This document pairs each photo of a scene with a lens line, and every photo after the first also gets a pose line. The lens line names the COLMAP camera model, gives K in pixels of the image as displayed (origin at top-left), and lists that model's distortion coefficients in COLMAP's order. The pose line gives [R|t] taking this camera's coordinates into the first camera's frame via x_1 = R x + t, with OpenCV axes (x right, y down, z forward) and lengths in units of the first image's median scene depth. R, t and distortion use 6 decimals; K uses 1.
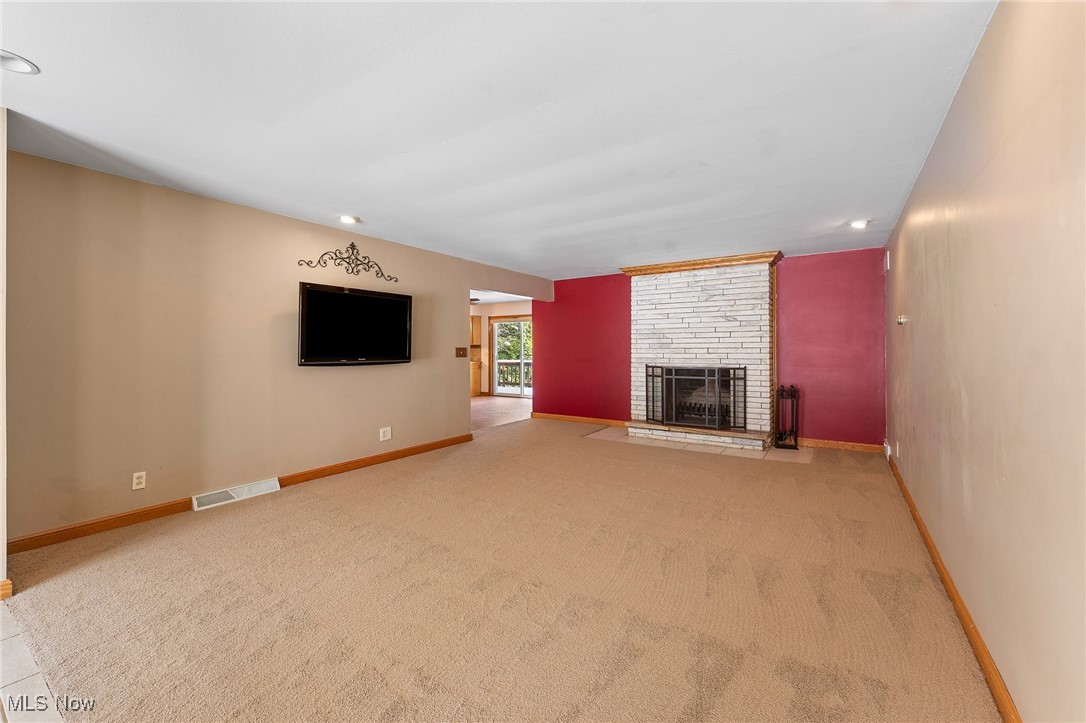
lens RADIAL K [[437.2, 0, 536.9], [0, 437.2, 348.0], [0, 0, 1]] dist [-0.000350, -0.000021]
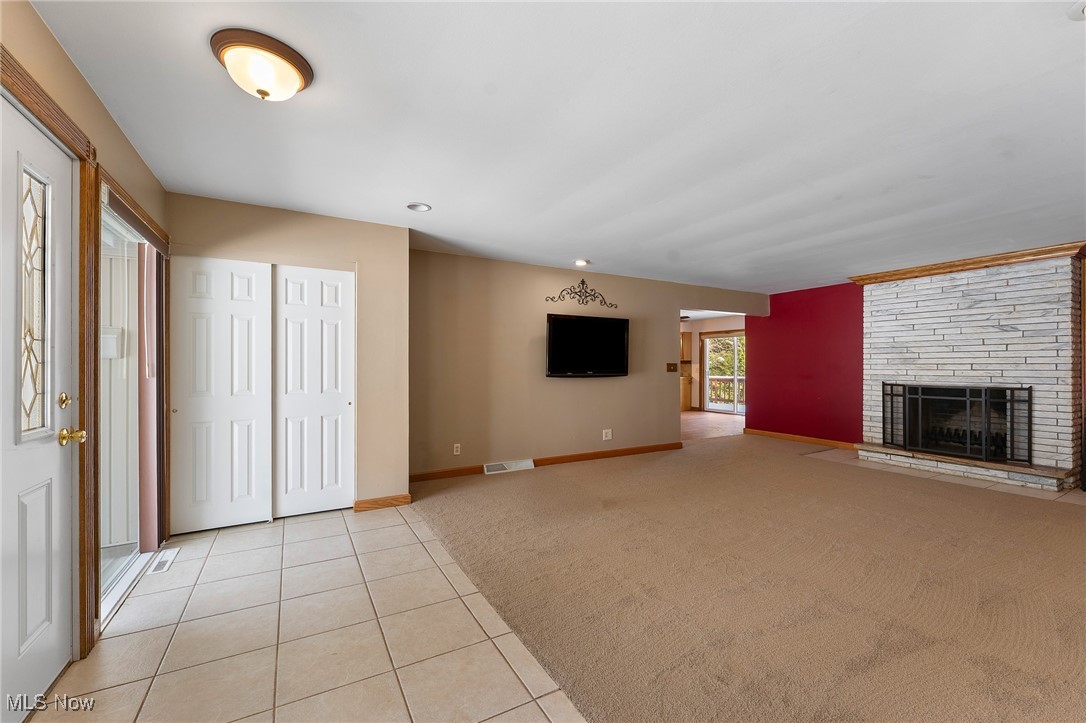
lens RADIAL K [[433.4, 0, 543.2], [0, 433.4, 364.7], [0, 0, 1]] dist [0.000350, 0.000180]
pose [[0.896691, 0.002005, -0.442652, 0.018750], [-0.000990, 0.999996, 0.002524, 0.000360], [0.442655, -0.001825, 0.896690, -0.117924]]
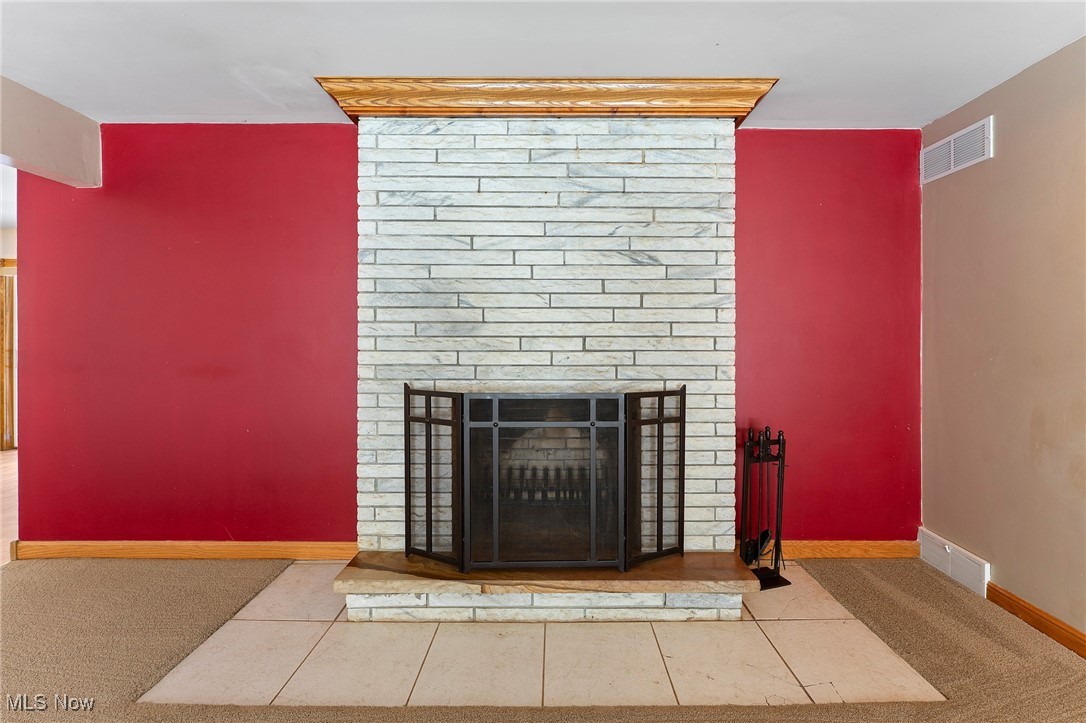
lens RADIAL K [[454.8, 0, 566.4], [0, 454.8, 341.4], [0, 0, 1]] dist [-0.000130, 0.000025]
pose [[0.807874, -0.000832, 0.589355, 0.155076], [-0.005576, 0.999943, 0.009055, 0.000772], [-0.589329, -0.010602, 0.807824, 0.694733]]
